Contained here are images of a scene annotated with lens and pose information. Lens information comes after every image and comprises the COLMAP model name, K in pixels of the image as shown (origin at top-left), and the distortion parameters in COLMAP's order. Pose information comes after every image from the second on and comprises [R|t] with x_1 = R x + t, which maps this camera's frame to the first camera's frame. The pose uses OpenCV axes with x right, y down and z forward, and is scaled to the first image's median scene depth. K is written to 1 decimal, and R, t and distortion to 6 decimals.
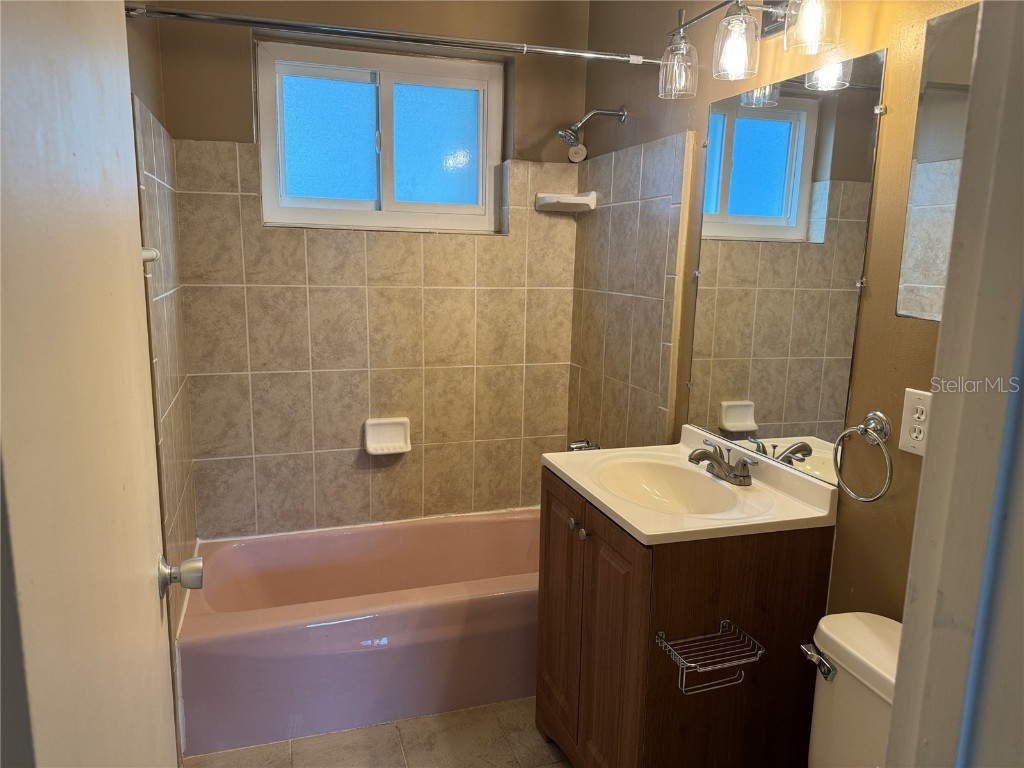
lens RADIAL K [[714.1, 0, 512.0], [0, 714.1, 384.0], [0, 0, 1]] dist [0.123821, -0.187978]
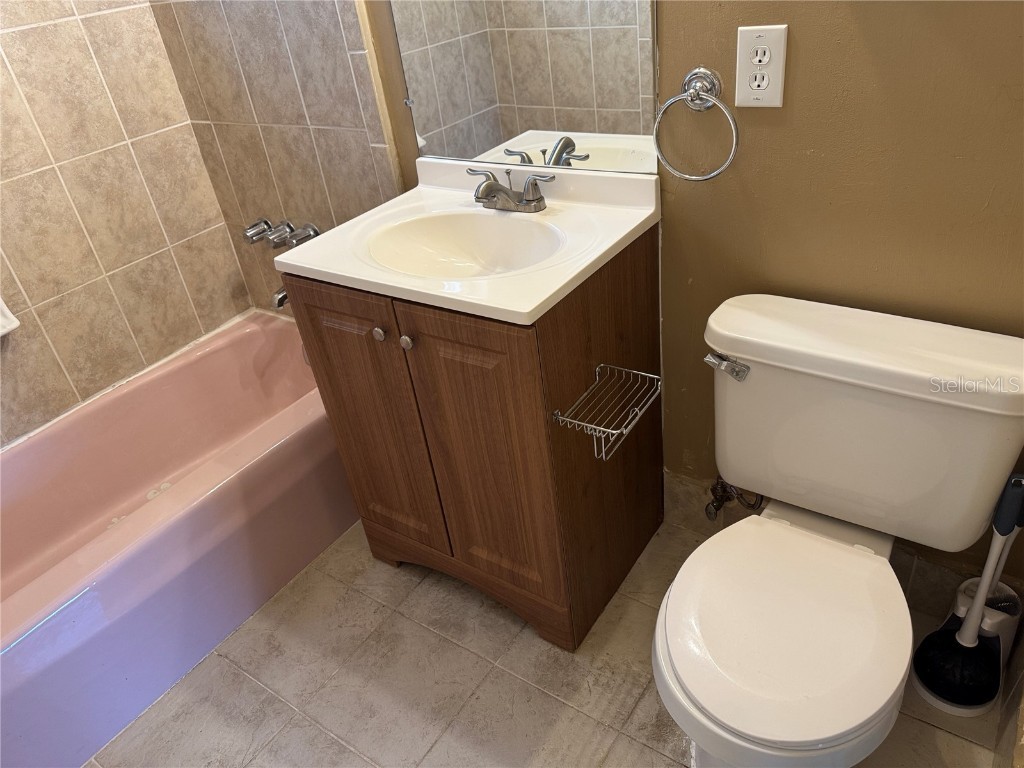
lens RADIAL K [[738.3, 0, 512.0], [0, 738.3, 384.0], [0, 0, 1]] dist [0.021702, -0.010603]
pose [[0.791462, -0.428203, 0.436153, -0.101562], [0.248855, 0.877511, 0.409934, -0.024361], [-0.558264, -0.215908, 0.801077, 0.190974]]
